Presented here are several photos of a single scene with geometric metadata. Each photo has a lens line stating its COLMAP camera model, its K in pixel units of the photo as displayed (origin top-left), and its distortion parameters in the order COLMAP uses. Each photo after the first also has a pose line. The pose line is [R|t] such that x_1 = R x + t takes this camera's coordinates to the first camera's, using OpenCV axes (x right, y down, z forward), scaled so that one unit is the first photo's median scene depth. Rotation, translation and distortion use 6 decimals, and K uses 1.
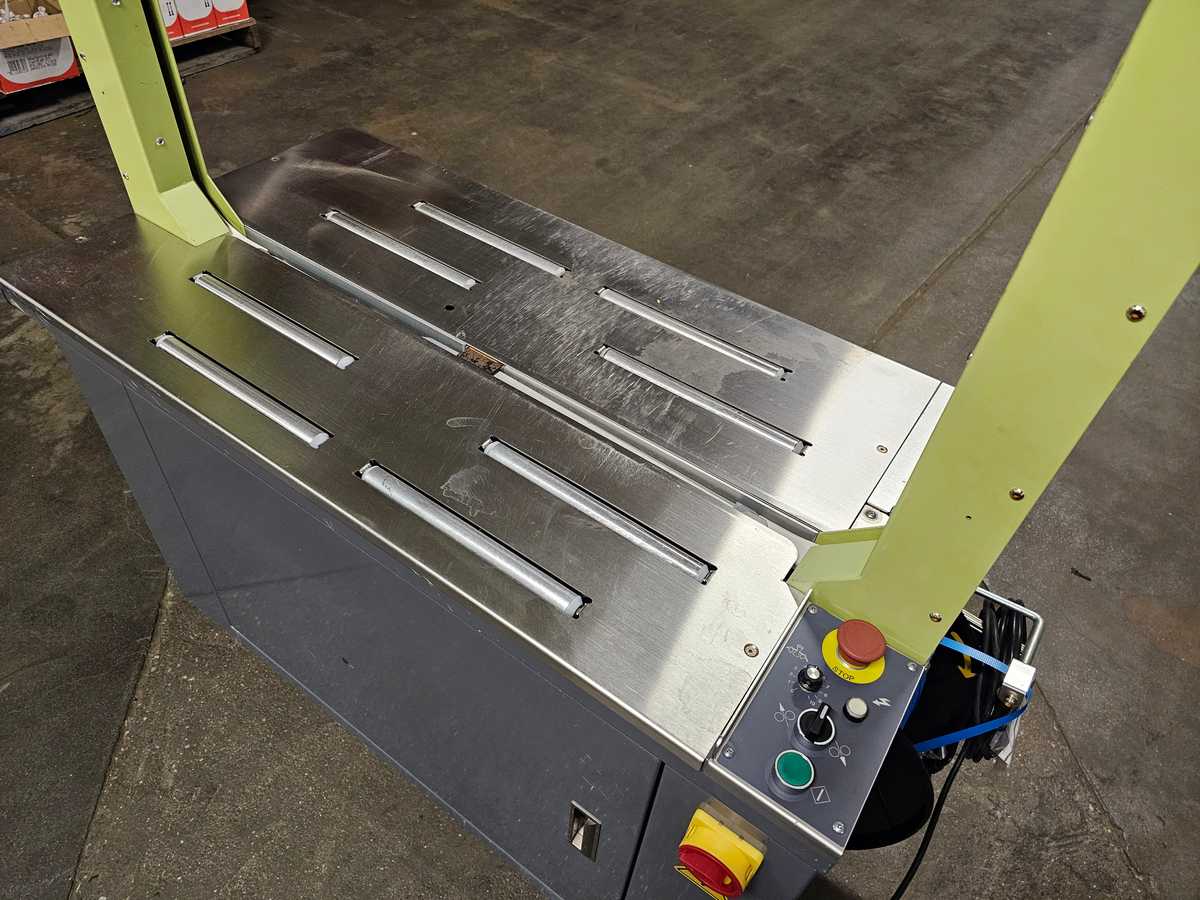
lens RADIAL K [[795.0, 0, 590.3], [0, 795.0, 446.1], [0, 0, 1]] dist [0.026869, -0.025855]
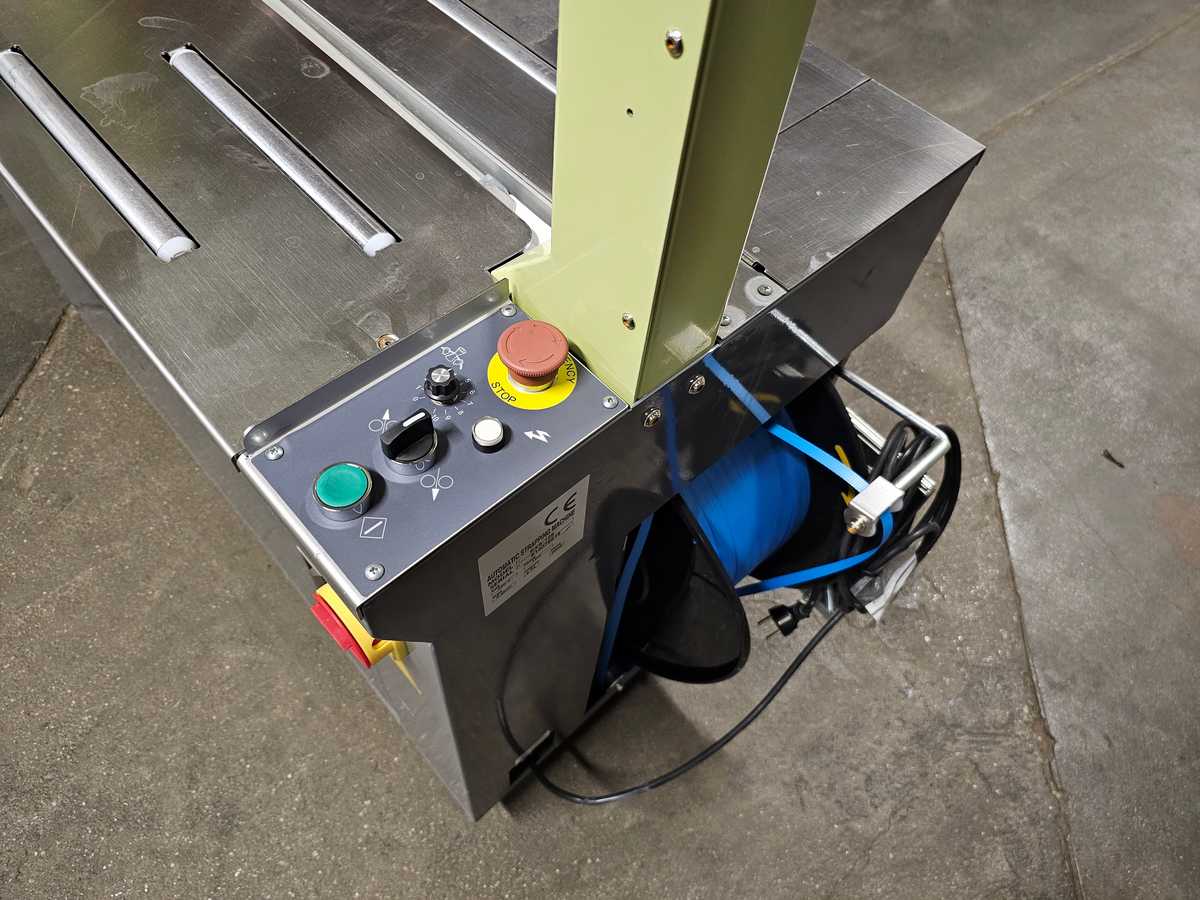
lens RADIAL K [[795.0, 0, 590.3], [0, 795.0, 446.1], [0, 0, 1]] dist [0.026869, -0.025855]
pose [[0.978718, 0.171530, -0.112641, 0.226902], [-0.148126, 0.970408, 0.190700, 0.090018], [0.142018, -0.169957, 0.975164, 0.160272]]
